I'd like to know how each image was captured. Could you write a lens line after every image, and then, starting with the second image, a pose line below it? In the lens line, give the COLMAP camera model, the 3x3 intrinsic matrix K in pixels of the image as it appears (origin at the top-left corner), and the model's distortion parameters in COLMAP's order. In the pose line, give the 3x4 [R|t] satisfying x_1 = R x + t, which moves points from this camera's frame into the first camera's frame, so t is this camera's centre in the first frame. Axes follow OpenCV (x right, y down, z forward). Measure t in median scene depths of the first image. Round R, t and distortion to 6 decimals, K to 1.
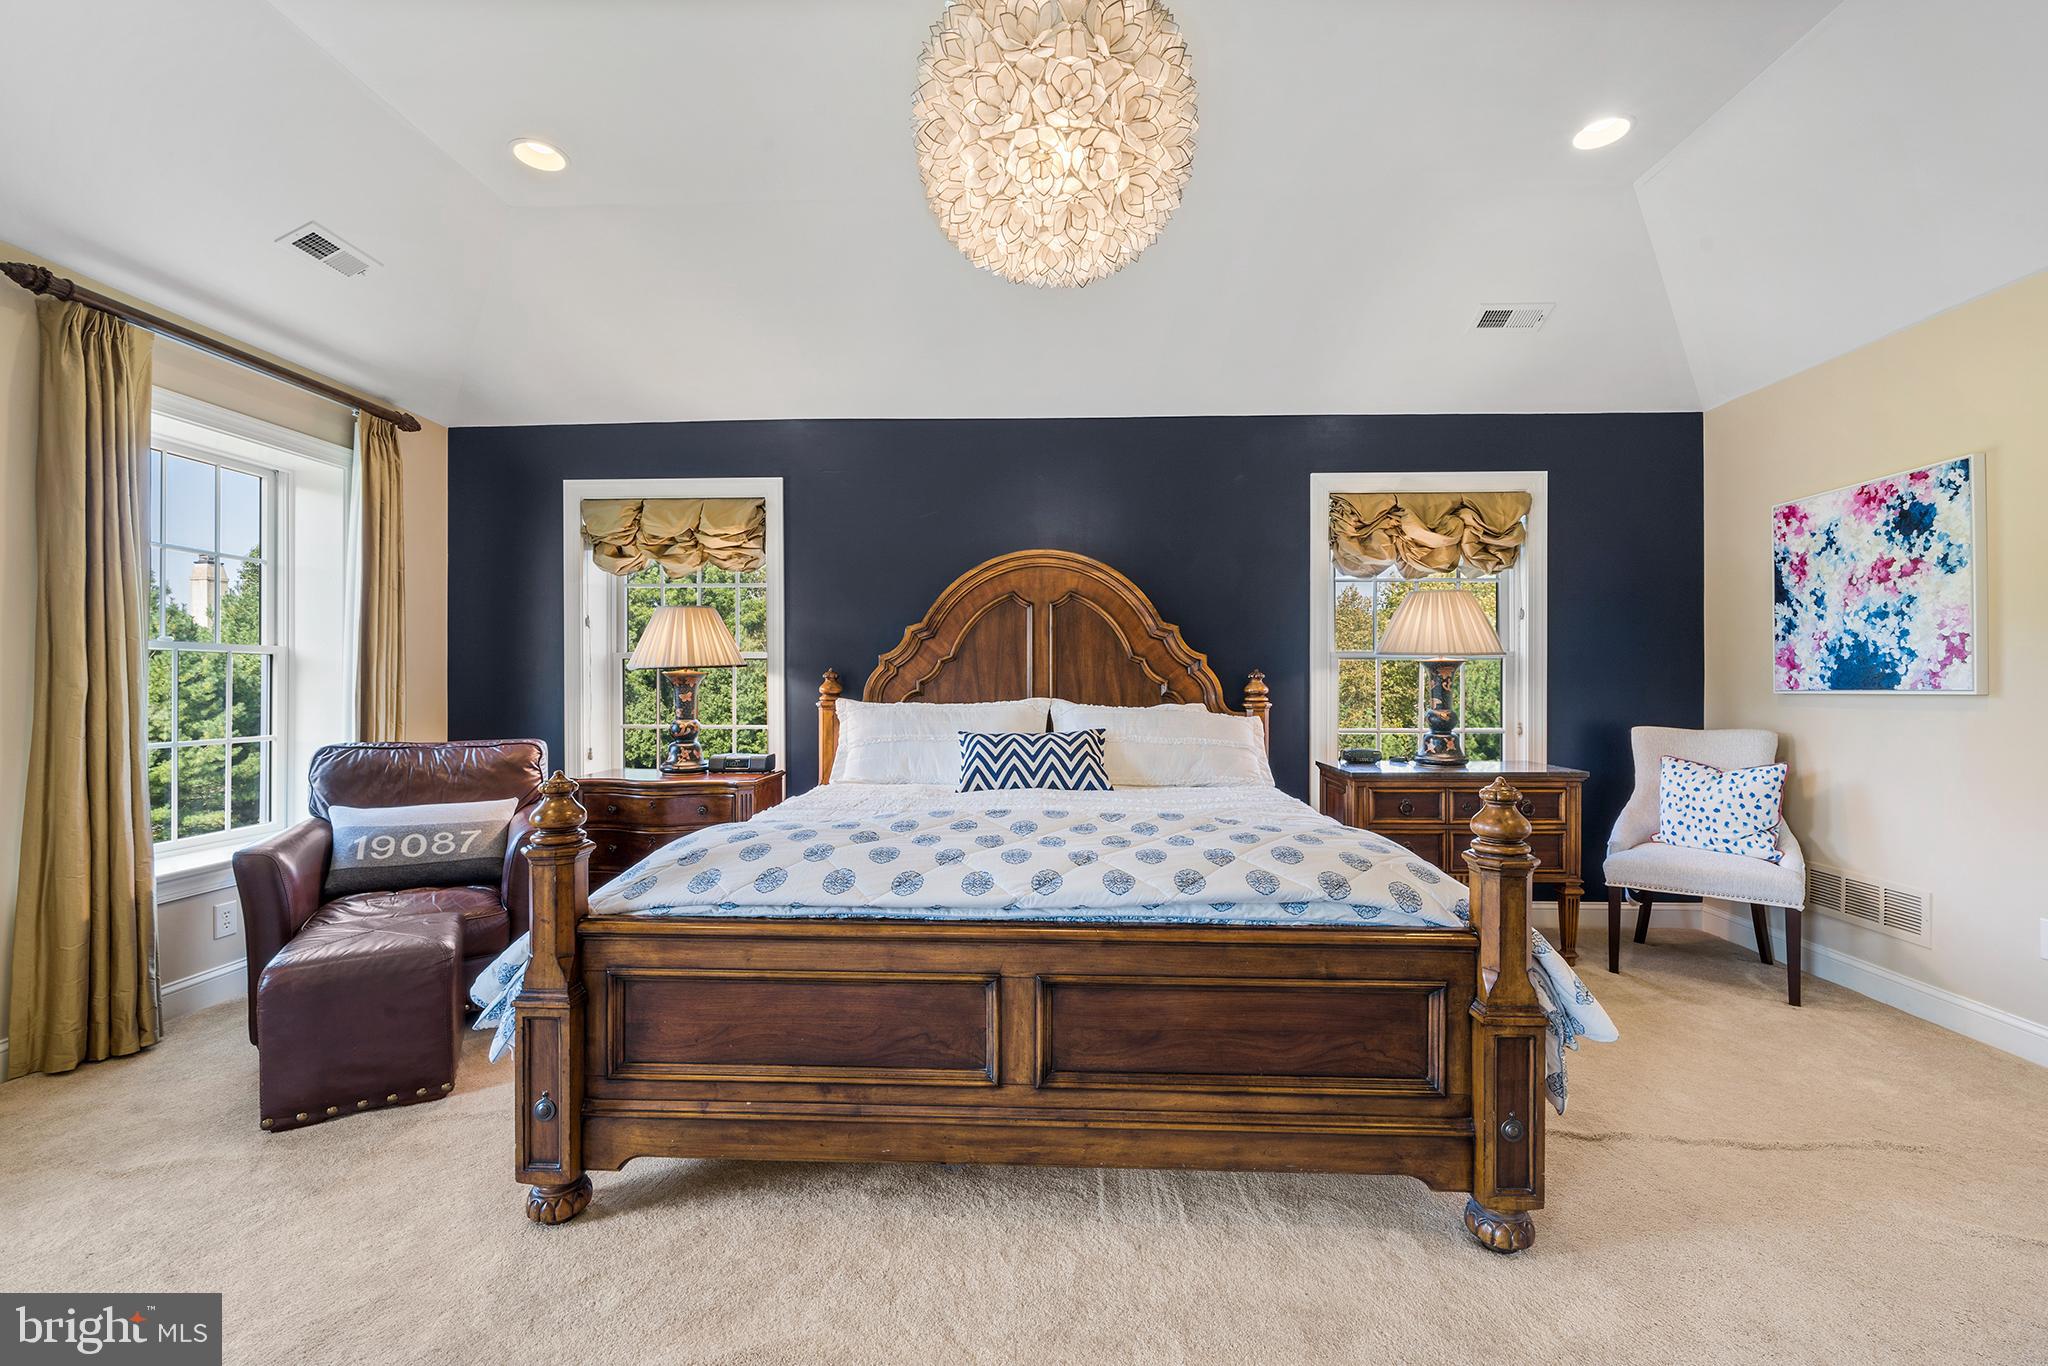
lens RADIAL K [[808.8, 0, 1025.9], [0, 808.8, 673.5], [0, 0, 1]] dist [0.003043, -0.001164]
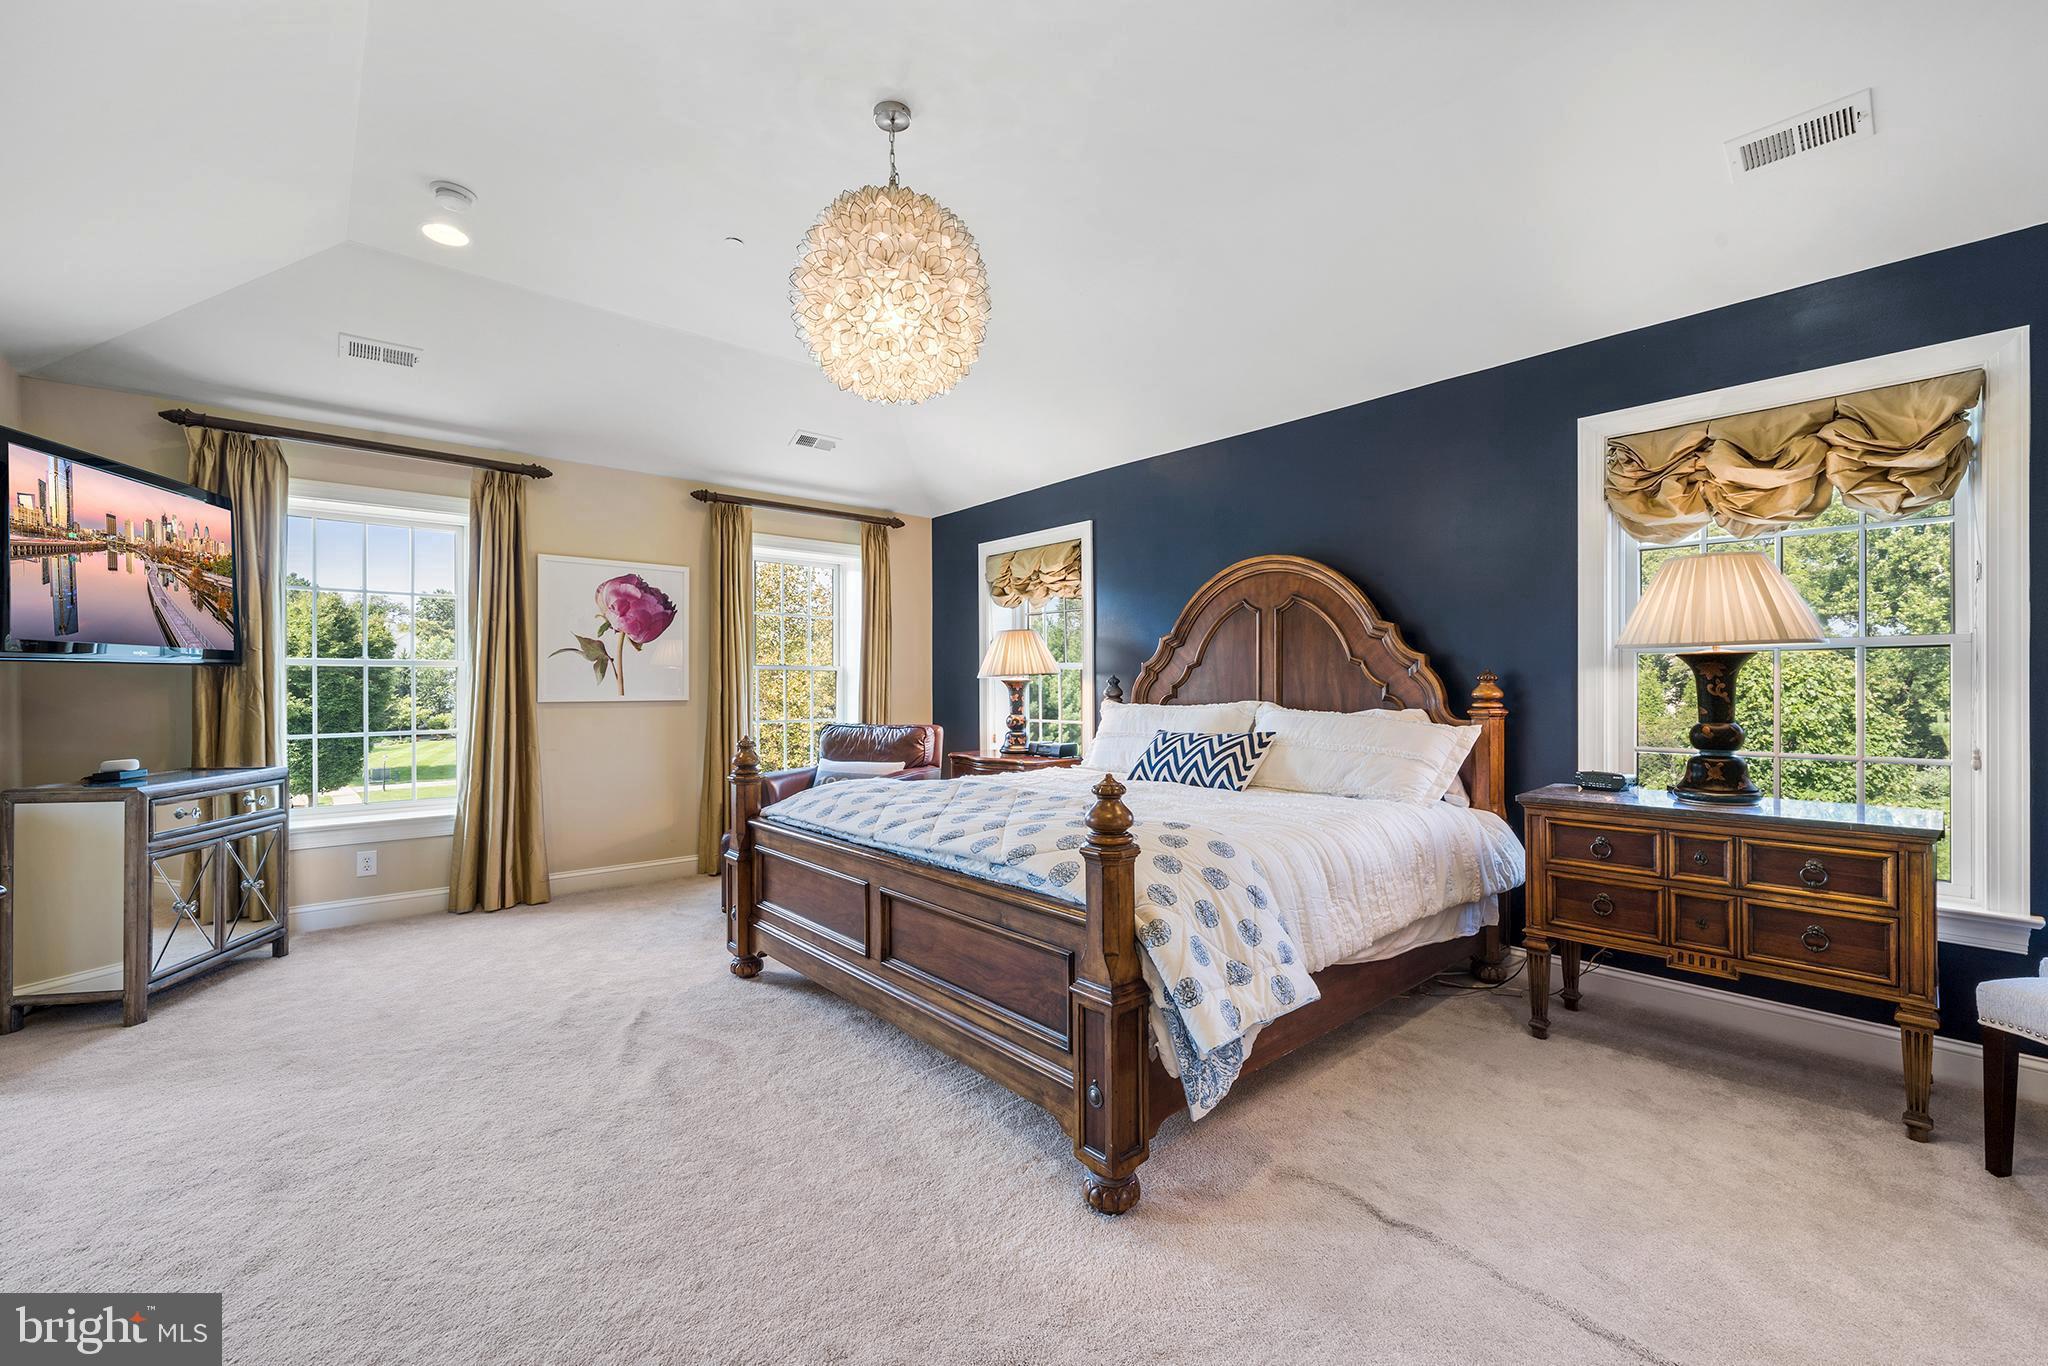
lens RADIAL K [[808.8, 0, 1031.8], [0, 808.8, 684.4], [0, 0, 1]] dist [0.003043, -0.001164]
pose [[0.711874, -0.005477, -0.702285, 0.537915], [0.012476, 0.999910, 0.004849, 0.000365], [0.702196, -0.012214, 0.711879, 0.065551]]
